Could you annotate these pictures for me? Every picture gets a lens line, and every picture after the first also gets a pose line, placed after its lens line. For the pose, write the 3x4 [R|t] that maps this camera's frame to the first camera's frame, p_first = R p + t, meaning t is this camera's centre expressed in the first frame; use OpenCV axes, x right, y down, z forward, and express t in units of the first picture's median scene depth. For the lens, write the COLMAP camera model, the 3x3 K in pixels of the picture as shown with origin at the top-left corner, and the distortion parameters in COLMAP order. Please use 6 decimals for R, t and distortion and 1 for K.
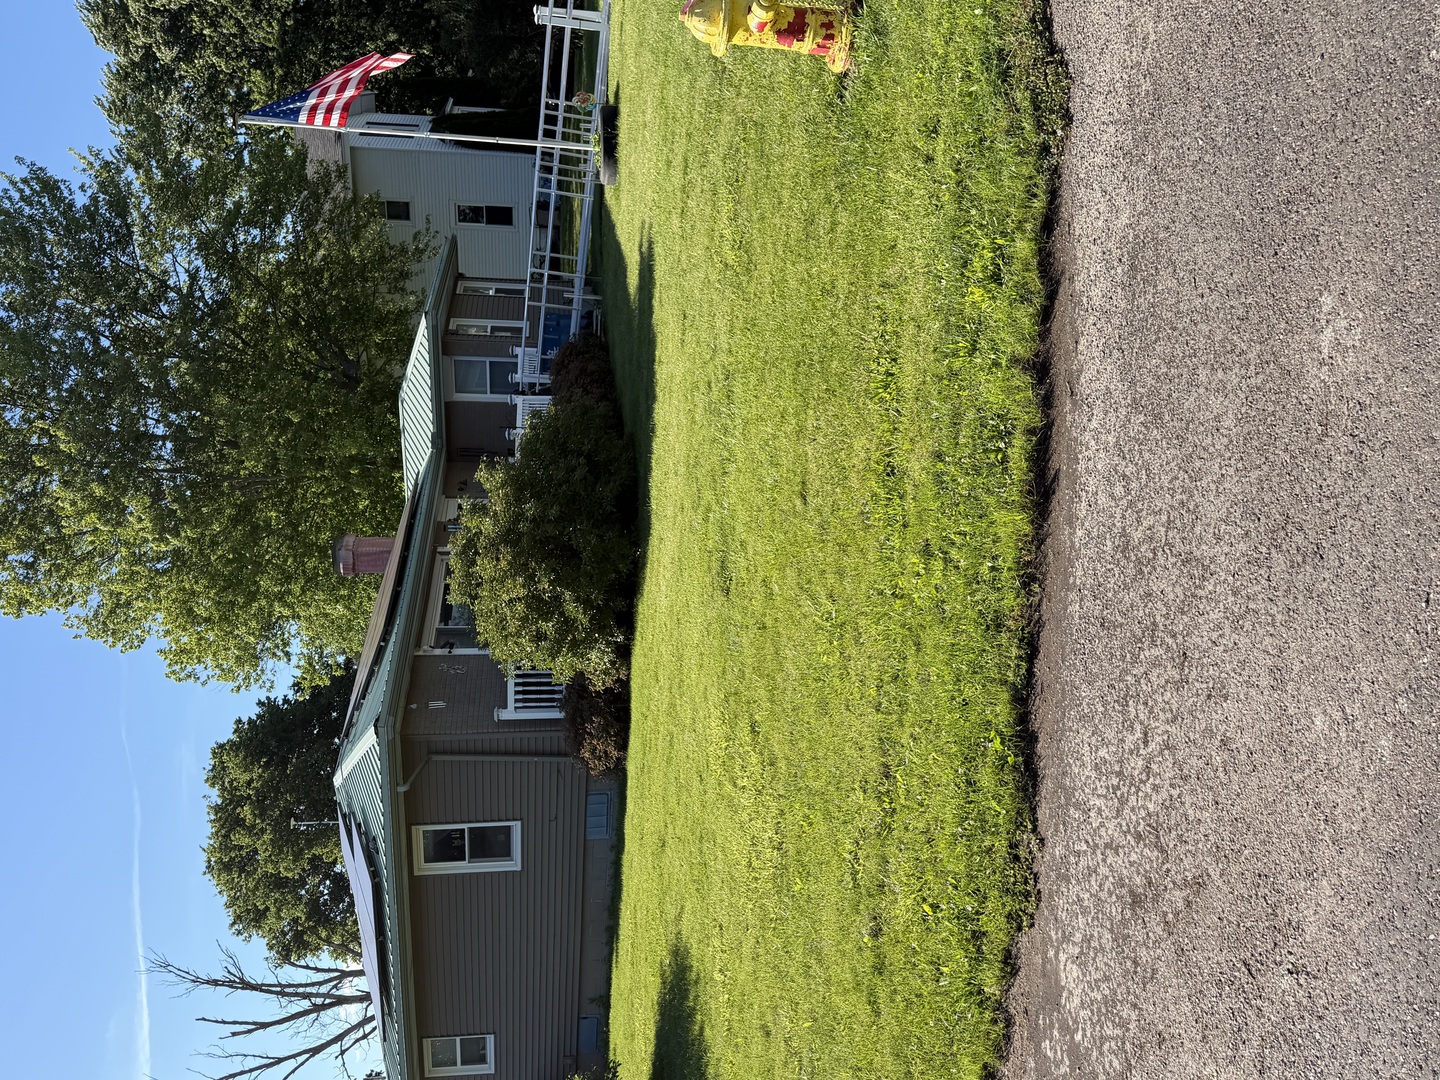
lens RADIAL K [[1156.2, 0, 720.0], [0, 1156.2, 540.0], [0, 0, 1]] dist [0.053946, -0.162980]
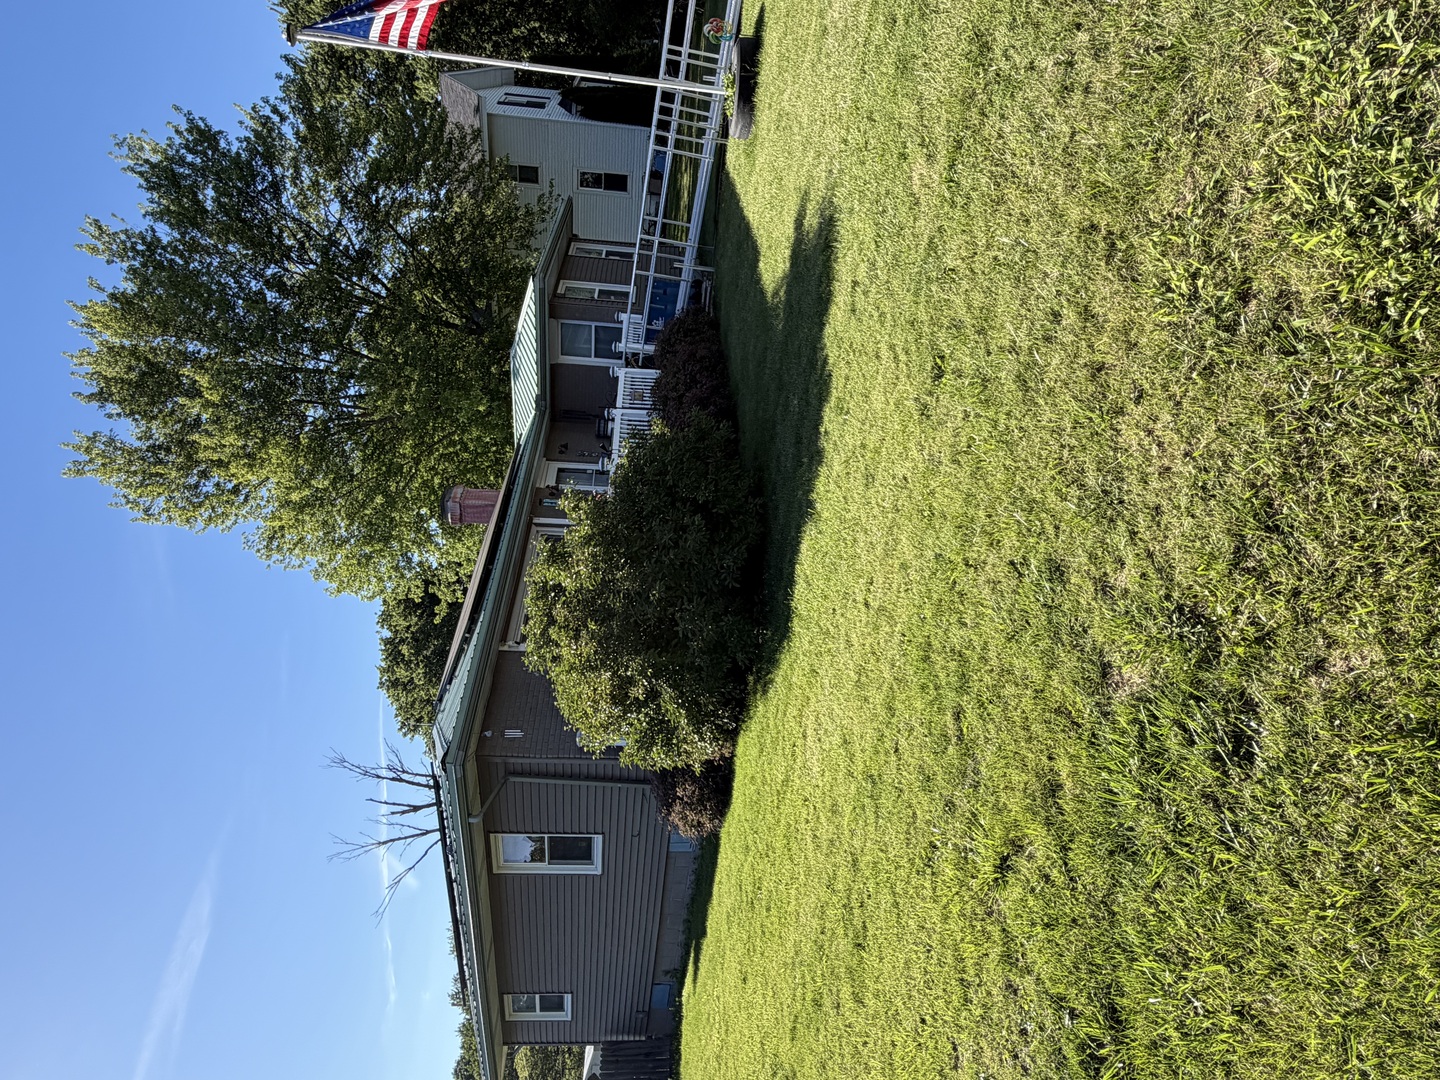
lens RADIAL K [[842.2, 0, 720.0], [0, 842.2, 540.0], [0, 0, 1]] dist [-0.070720, 0.036572]
pose [[0.996589, 0.066415, -0.048990, -0.046216], [-0.059949, 0.990549, 0.123361, -0.071355], [0.056720, -0.120004, 0.991152, 0.283890]]
